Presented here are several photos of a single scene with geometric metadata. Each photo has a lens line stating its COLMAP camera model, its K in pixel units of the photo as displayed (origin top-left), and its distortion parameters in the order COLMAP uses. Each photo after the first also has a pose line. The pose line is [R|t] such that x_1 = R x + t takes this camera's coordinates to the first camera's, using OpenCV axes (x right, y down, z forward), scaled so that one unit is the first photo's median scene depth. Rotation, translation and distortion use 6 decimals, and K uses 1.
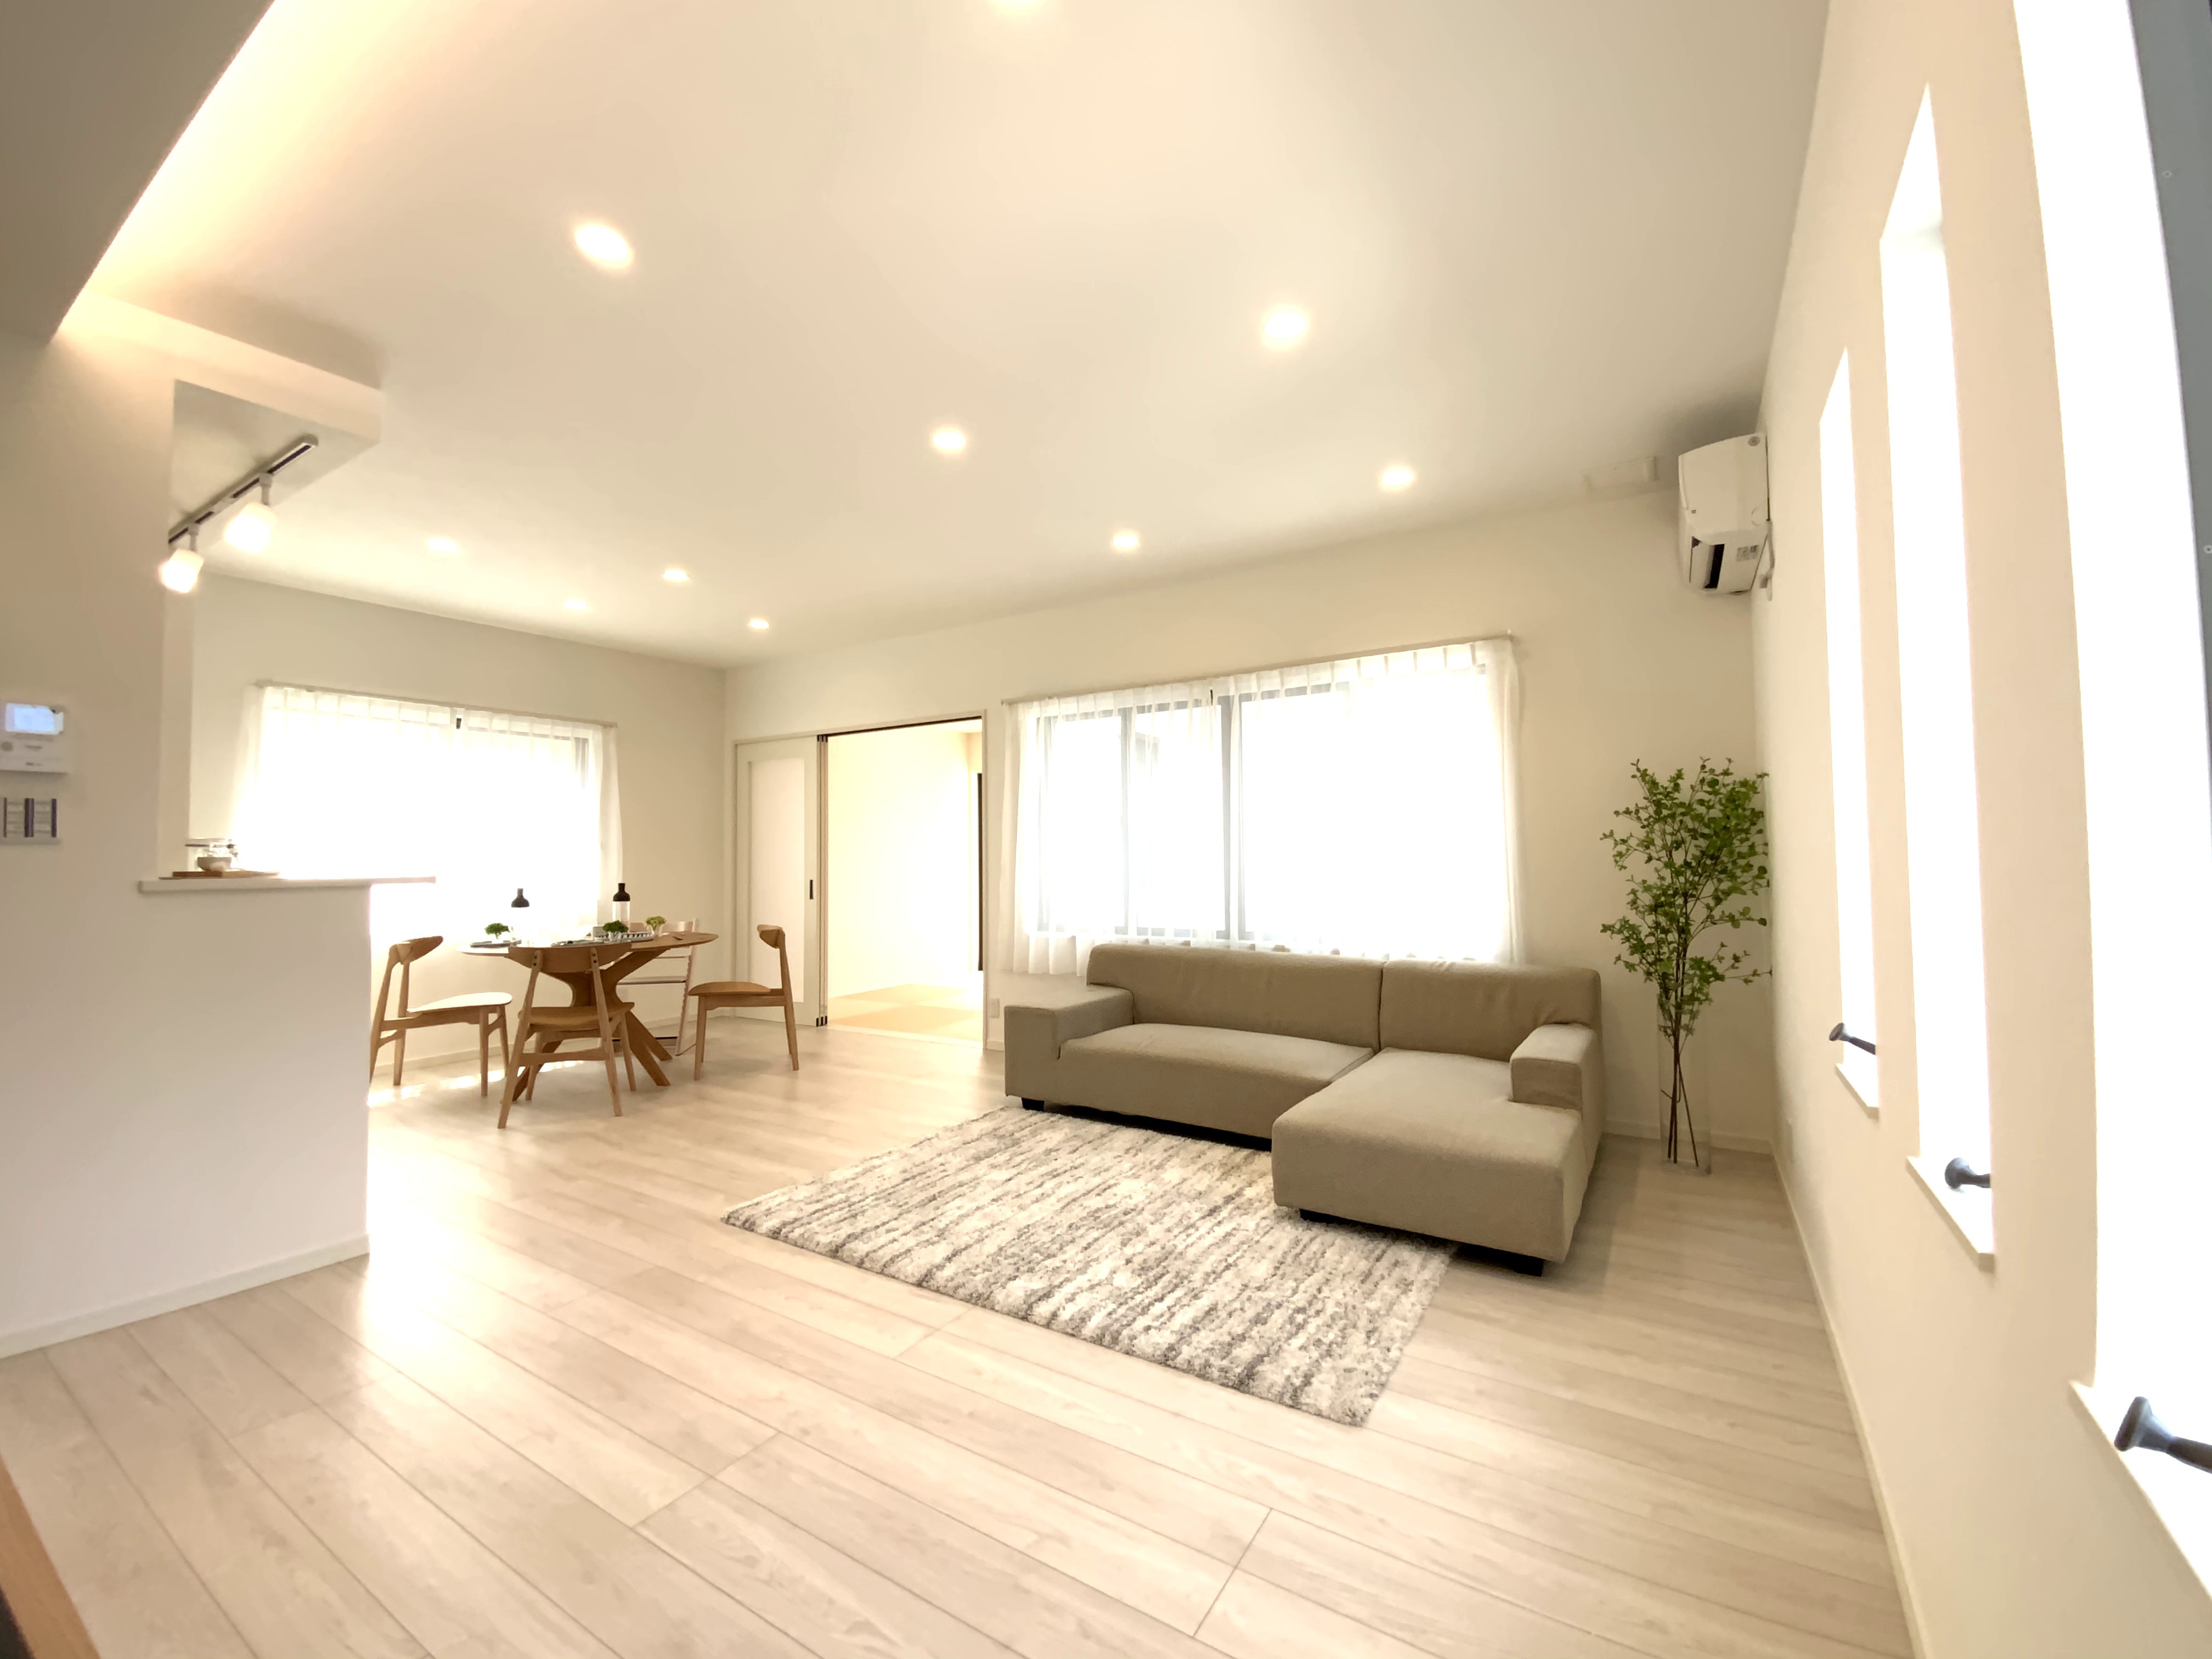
lens RADIAL K [[908.6, 0, 1106.0], [0, 908.6, 829.5], [0, 0, 1]] dist [0.079314, 0.000070]
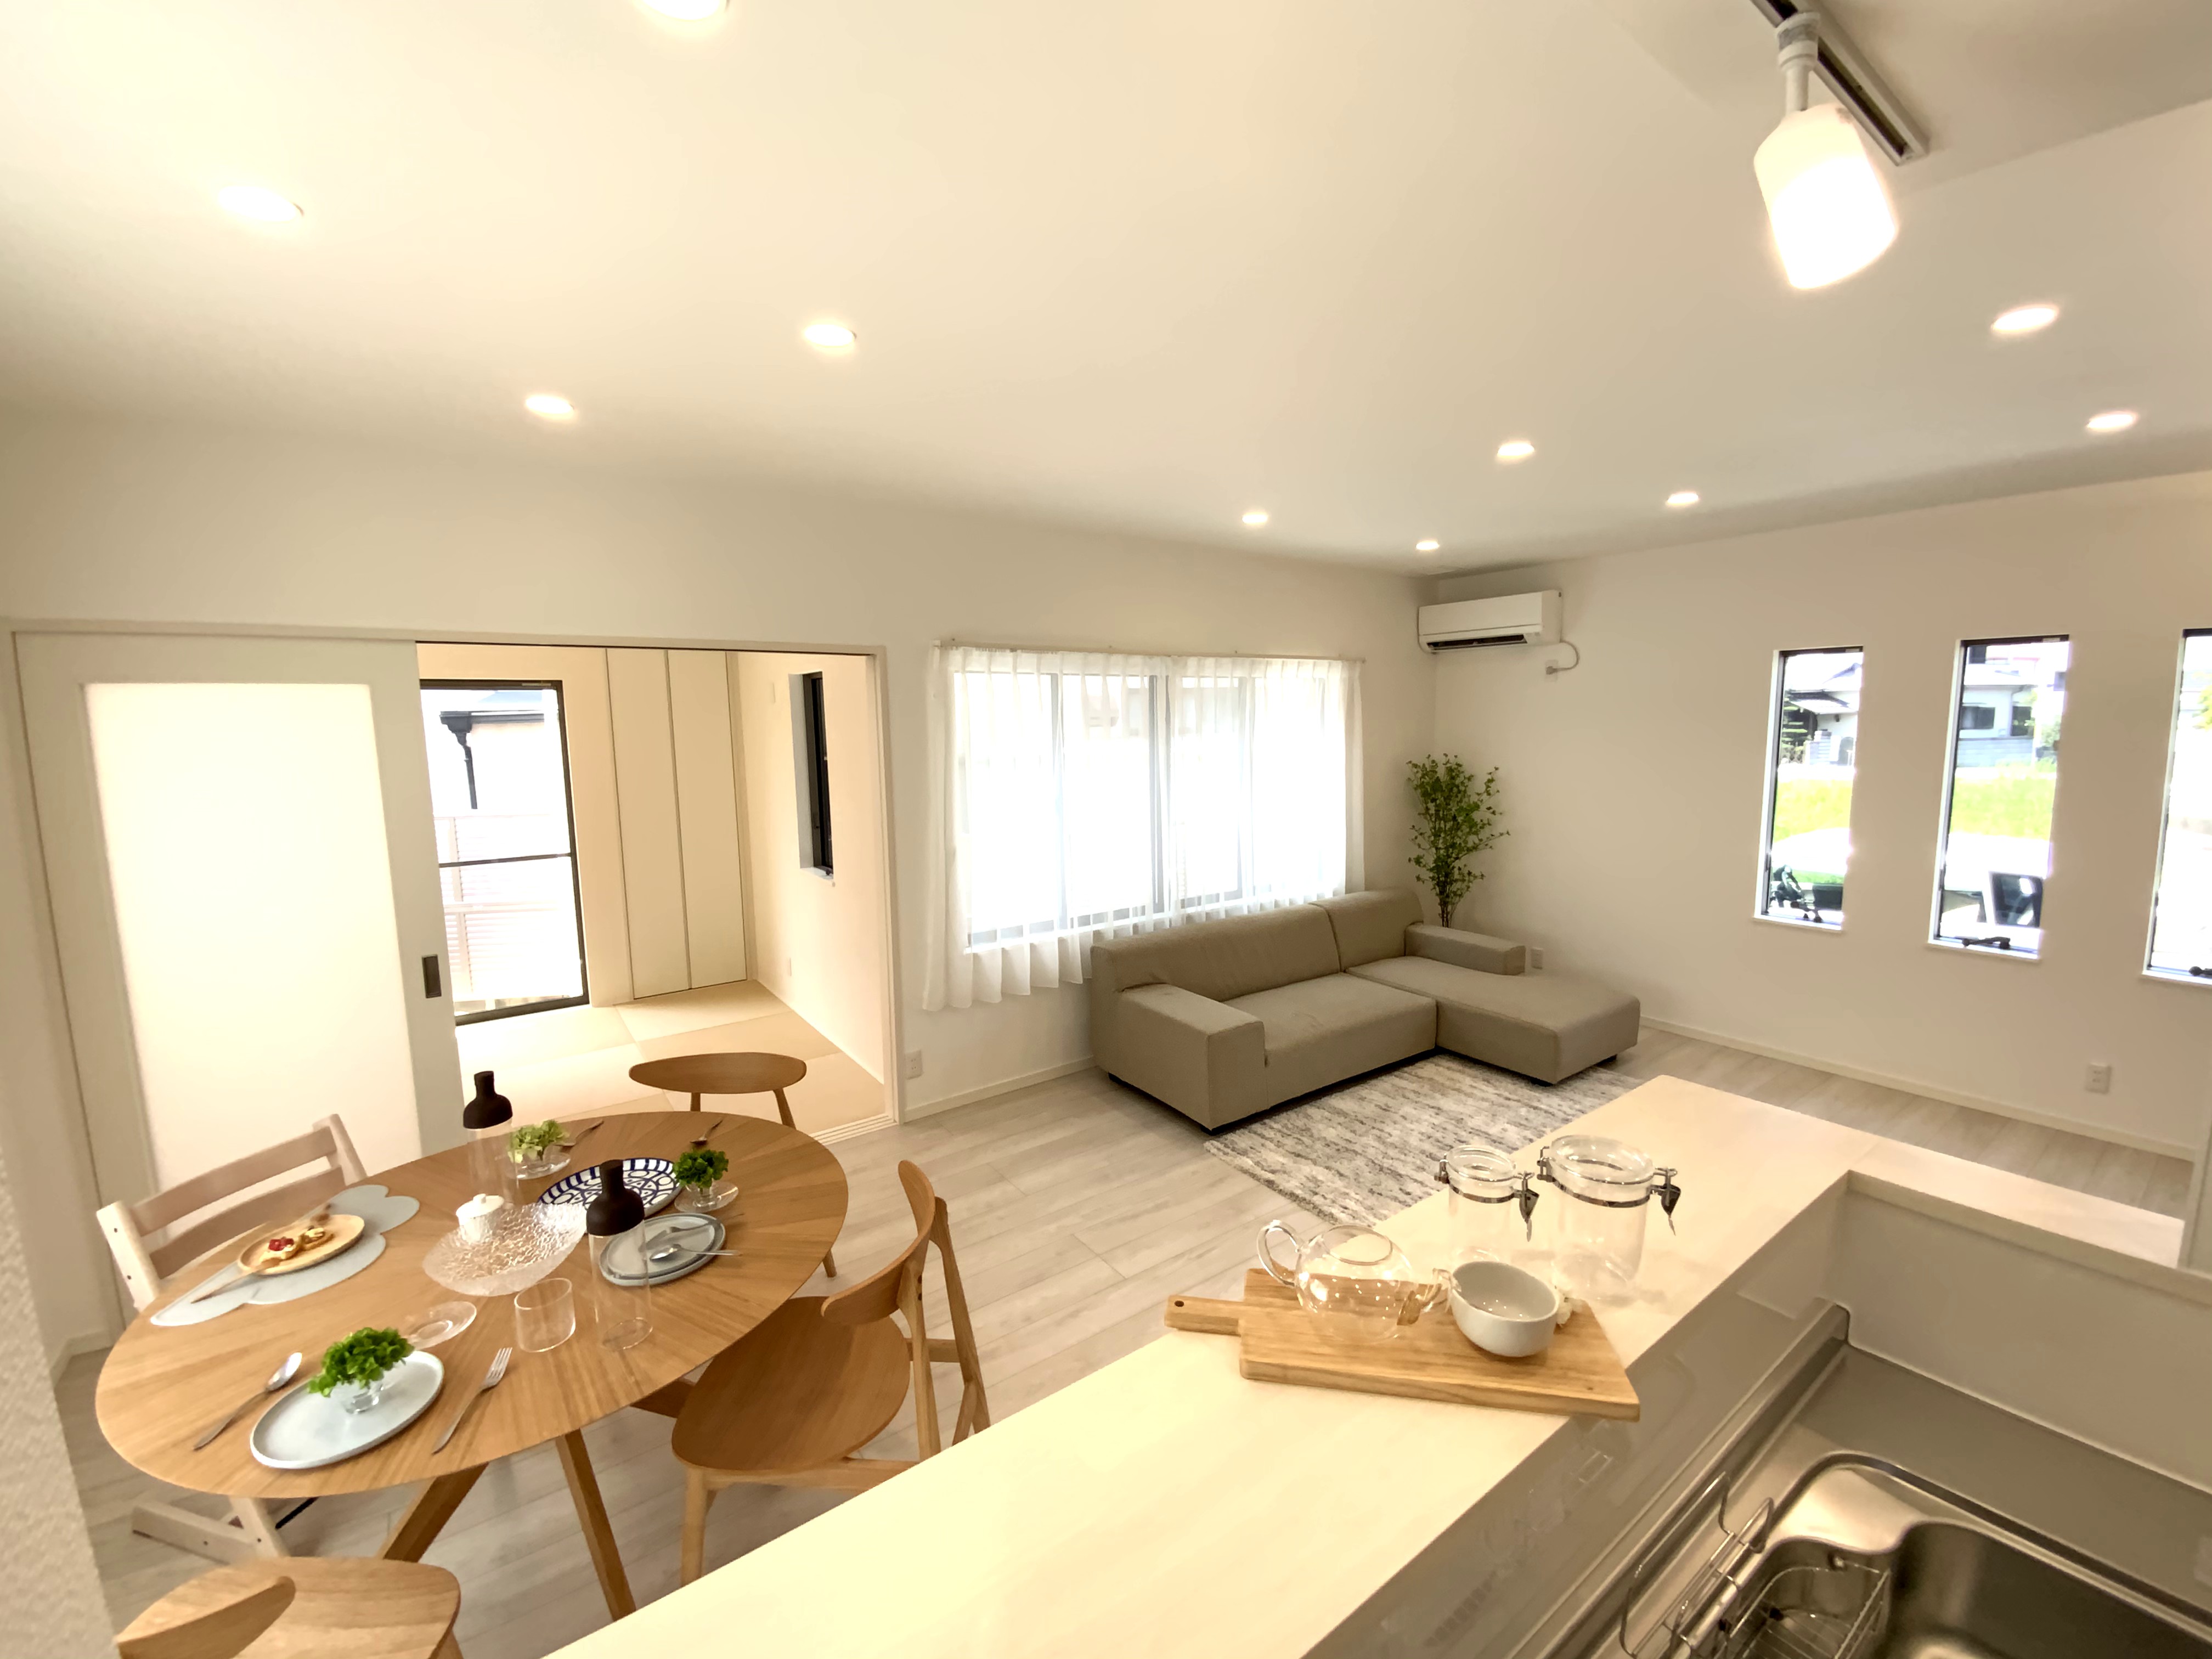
lens RADIAL K [[908.6, 0, 1106.0], [0, 908.6, 829.5], [0, 0, 1]] dist [0.079314, 0.000070]
pose [[0.372923, -0.108649, 0.921479, -0.950733], [-0.012806, 0.992423, 0.122196, -0.113581], [-0.927774, -0.057370, 0.368706, 0.773939]]
